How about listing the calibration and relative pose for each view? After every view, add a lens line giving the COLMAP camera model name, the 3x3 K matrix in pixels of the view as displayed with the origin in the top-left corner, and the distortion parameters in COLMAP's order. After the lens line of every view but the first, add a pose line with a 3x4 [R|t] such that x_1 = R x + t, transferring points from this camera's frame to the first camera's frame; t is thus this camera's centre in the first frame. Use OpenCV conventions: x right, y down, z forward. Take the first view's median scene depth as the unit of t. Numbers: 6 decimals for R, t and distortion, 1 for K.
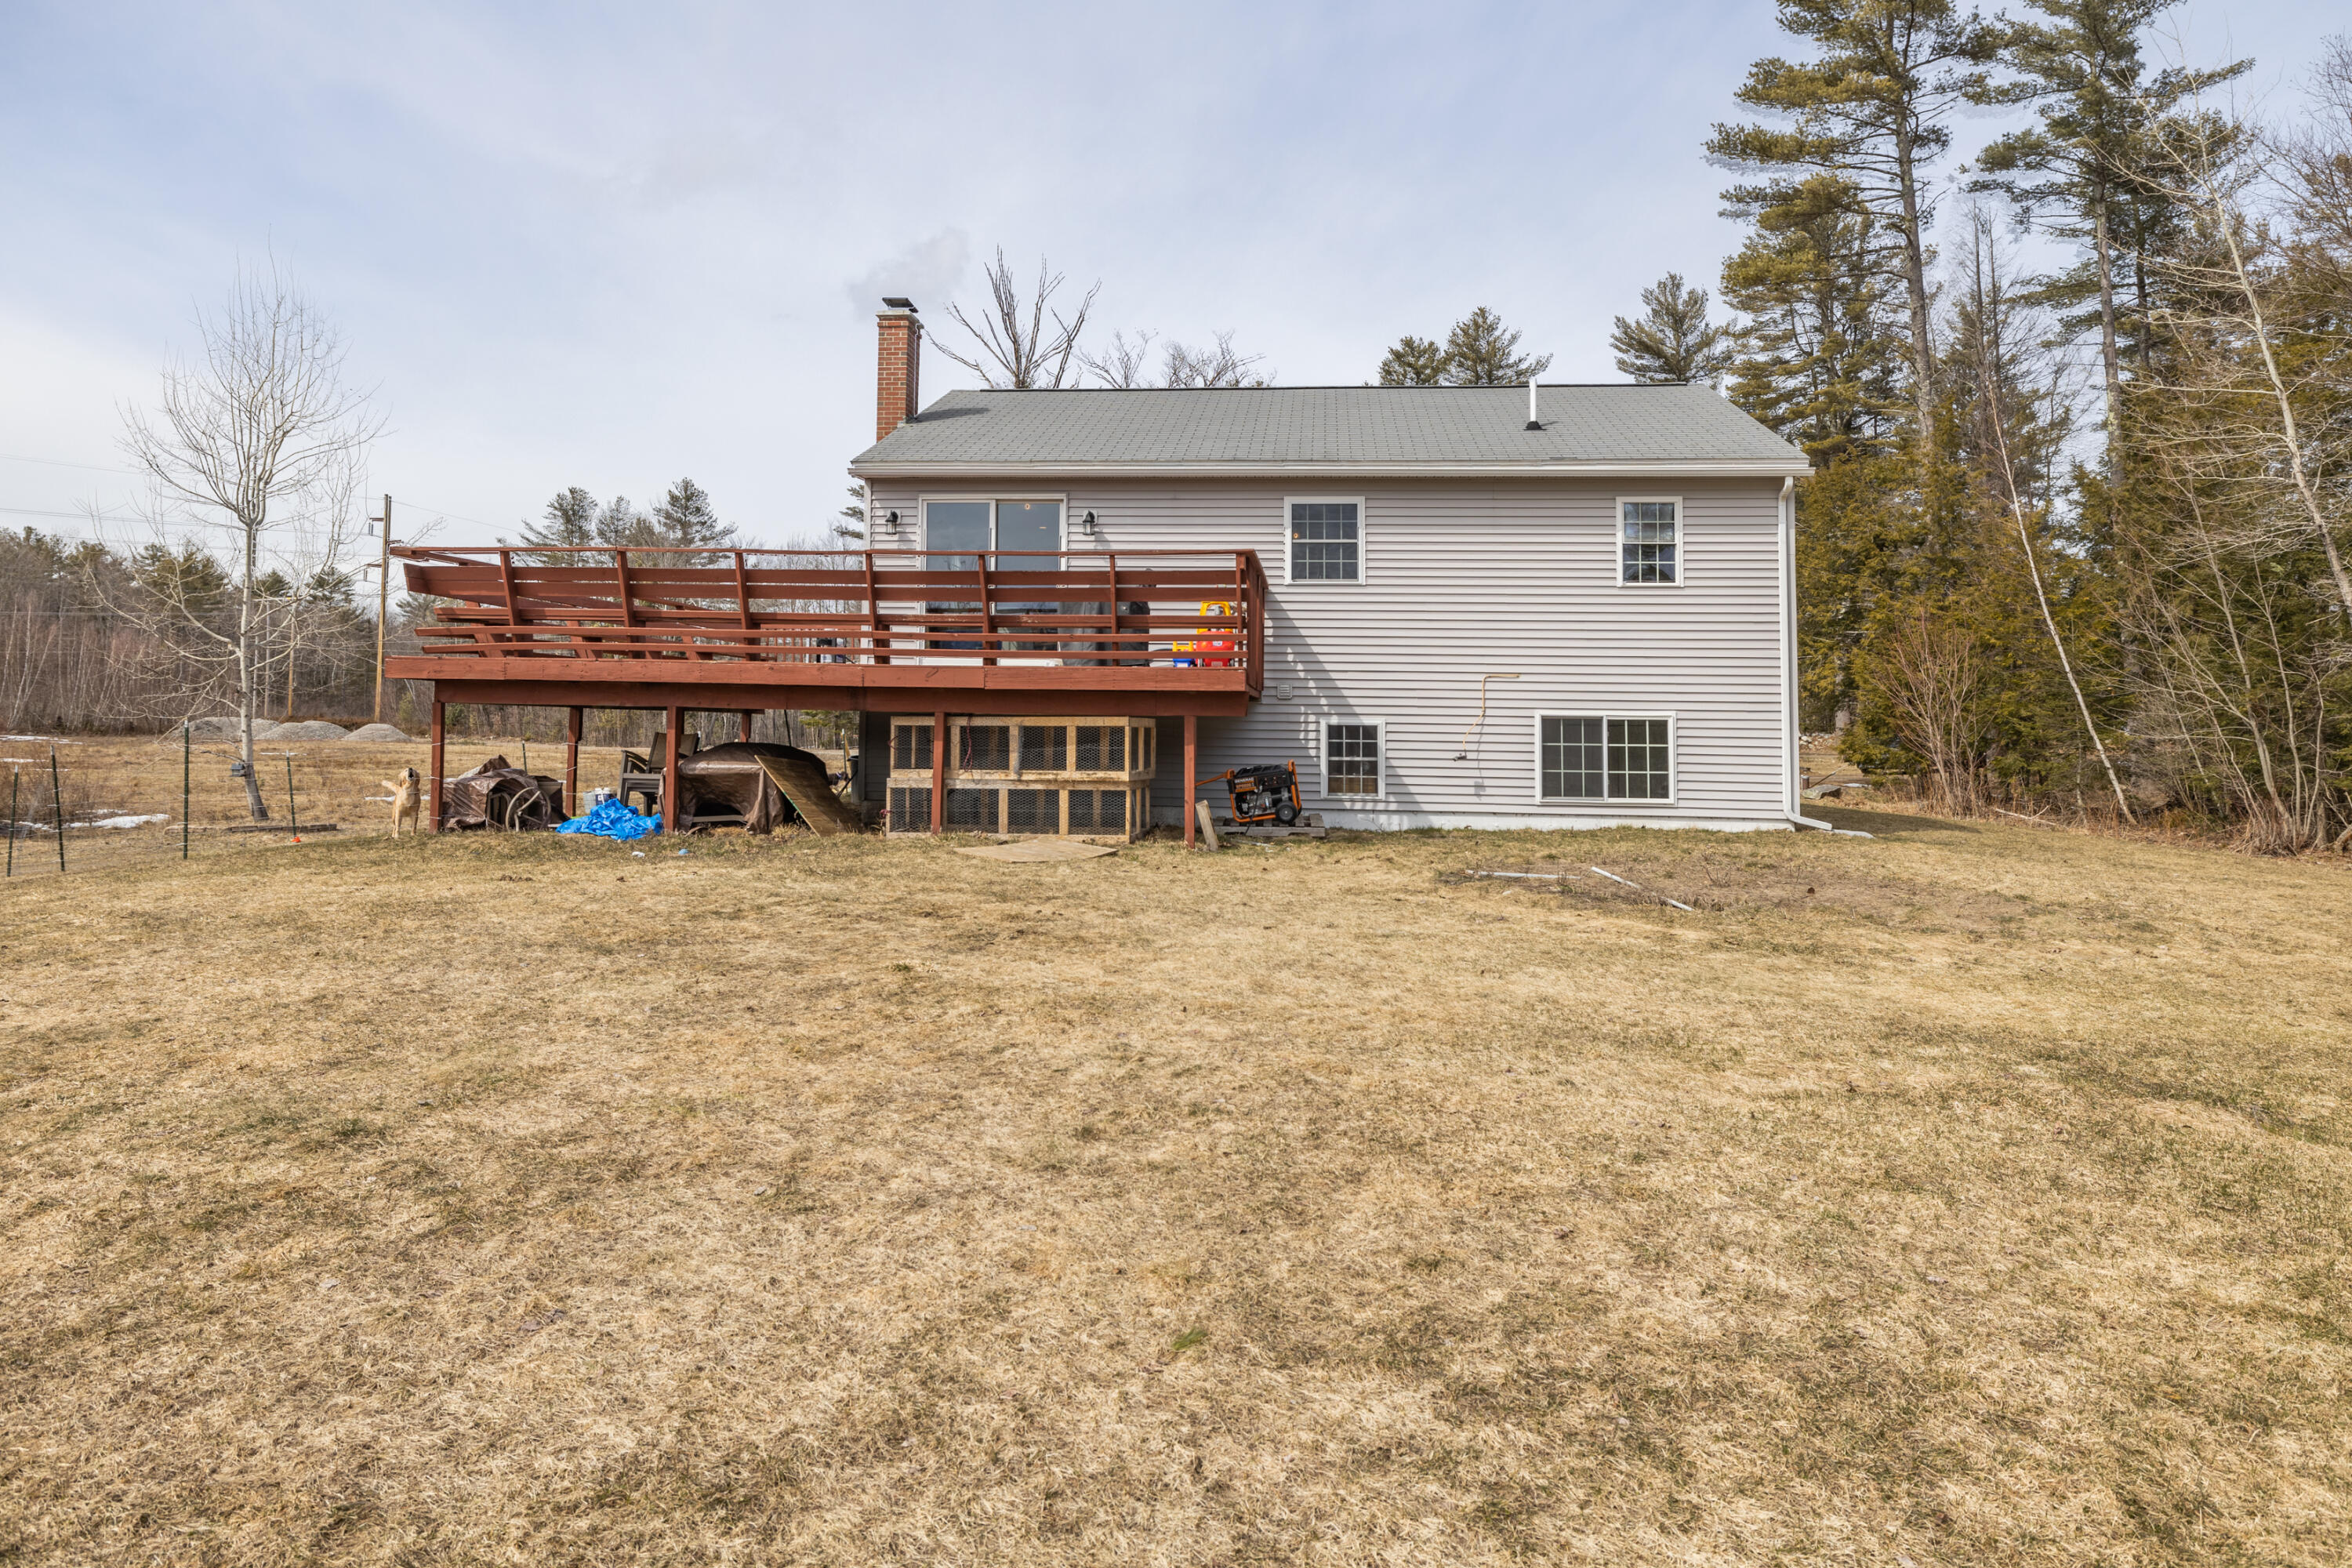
lens RADIAL K [[1427.7, 0, 1172.2], [0, 1427.7, 664.0], [0, 0, 1]] dist [-0.034795, -0.000064]
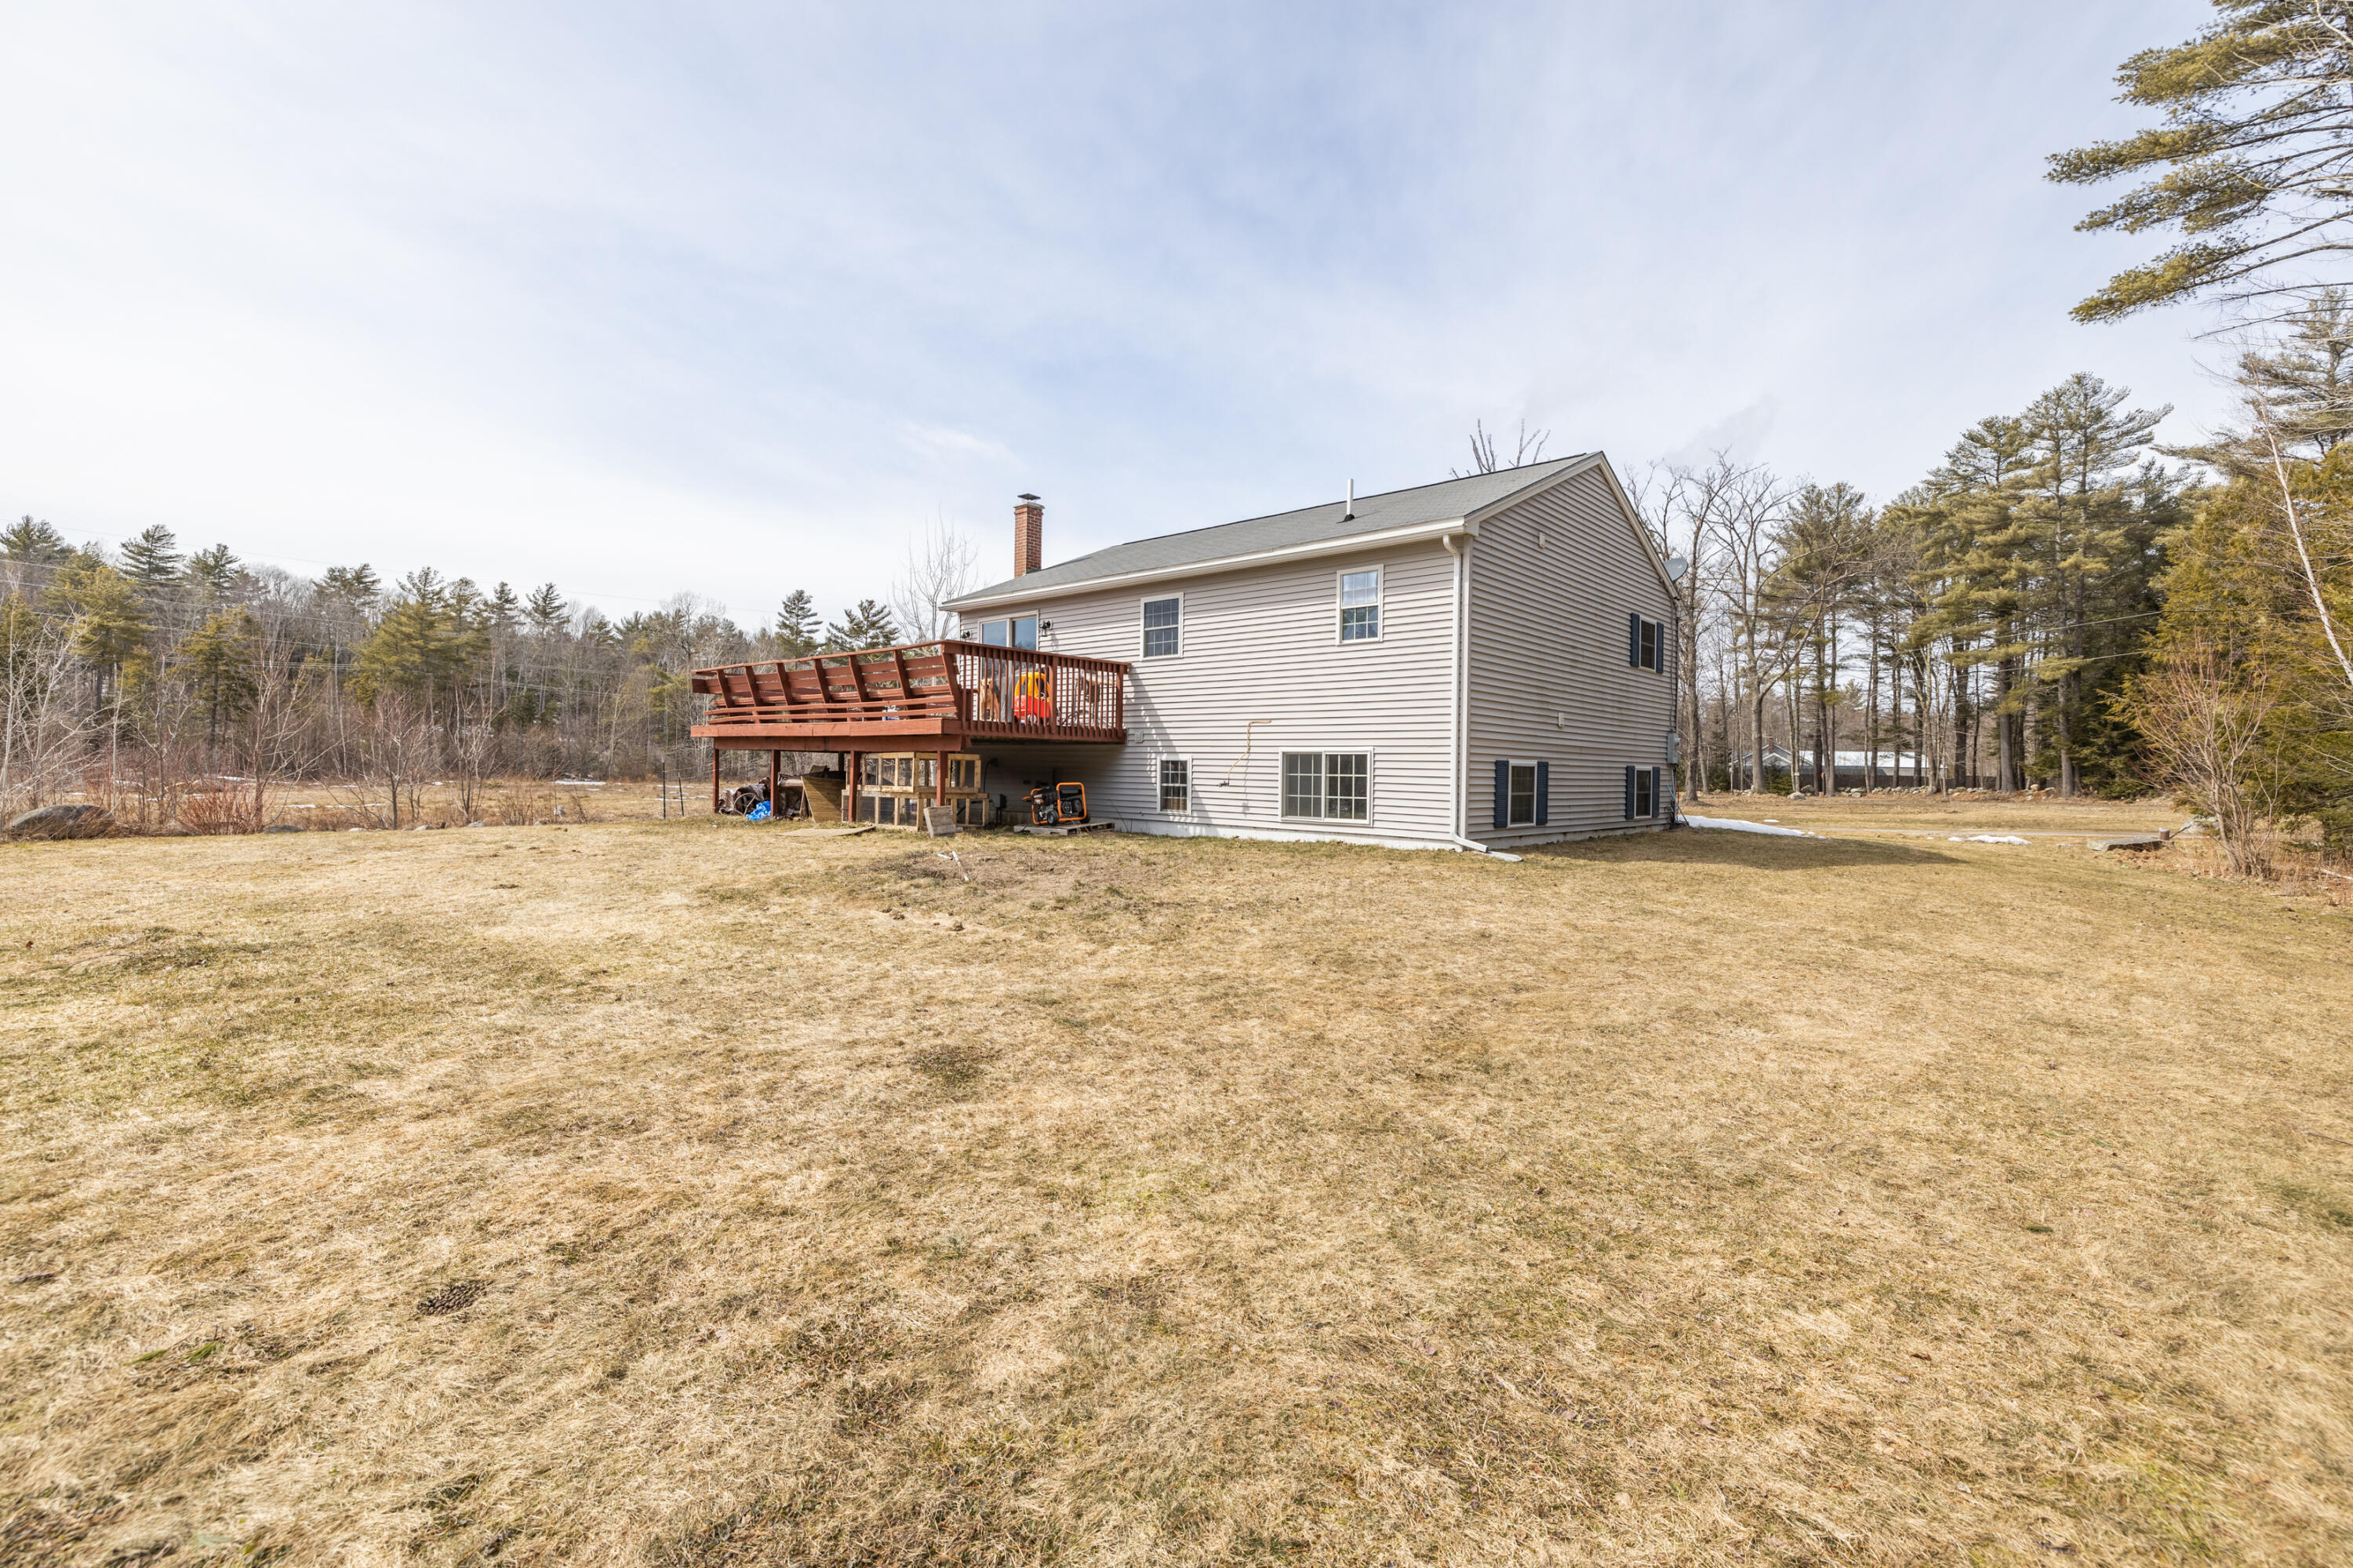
lens RADIAL K [[1005.9, 0, 1176.5], [0, 1005.9, 784.0], [0, 0, 1]] dist [0.000264, 0.000037]
pose [[0.819676, 0.008310, -0.572767, 0.697539], [0.016439, 0.999142, 0.038022, 0.029258], [0.572591, -0.040582, 0.818836, 0.209219]]
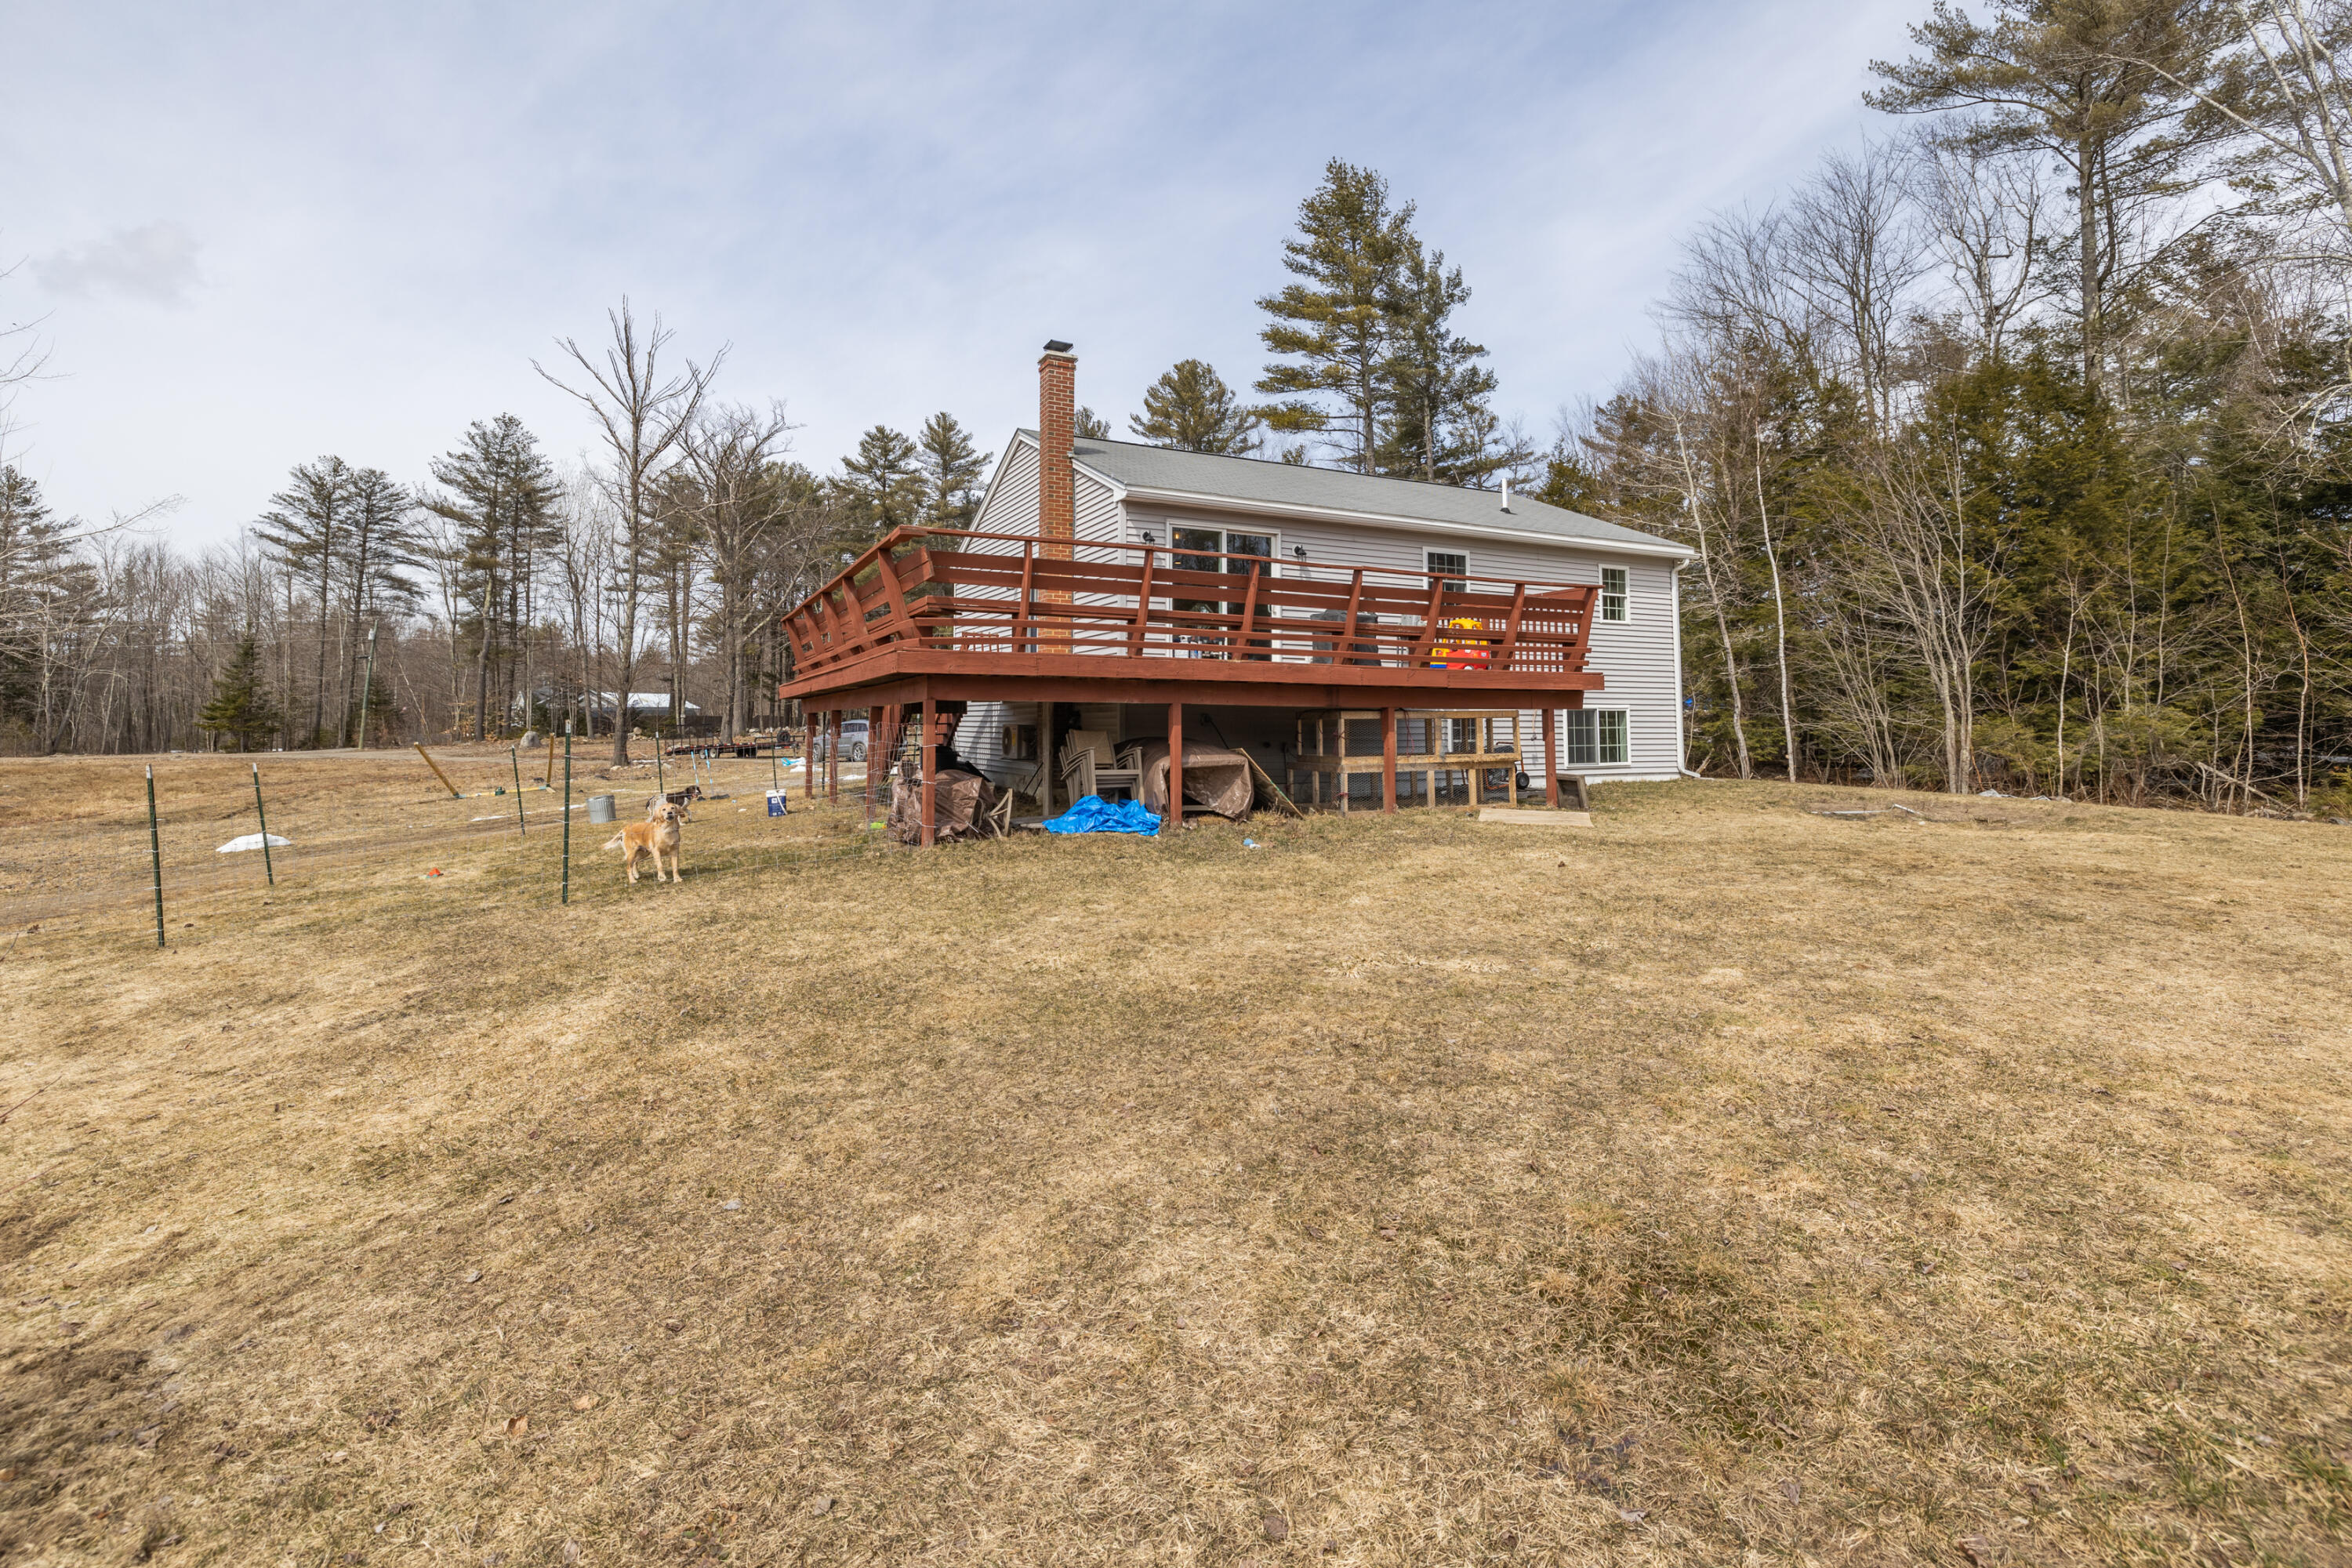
lens RADIAL K [[1005.8, 0, 1182.0], [0, 1005.8, 677.2], [0, 0, 1]] dist [0.000509, 0.000024]
pose [[0.851510, 0.012115, 0.524199, -0.628554], [-0.014753, 0.999891, 0.000855, 0.008861], [-0.524131, -0.008461, 0.851596, 0.321753]]
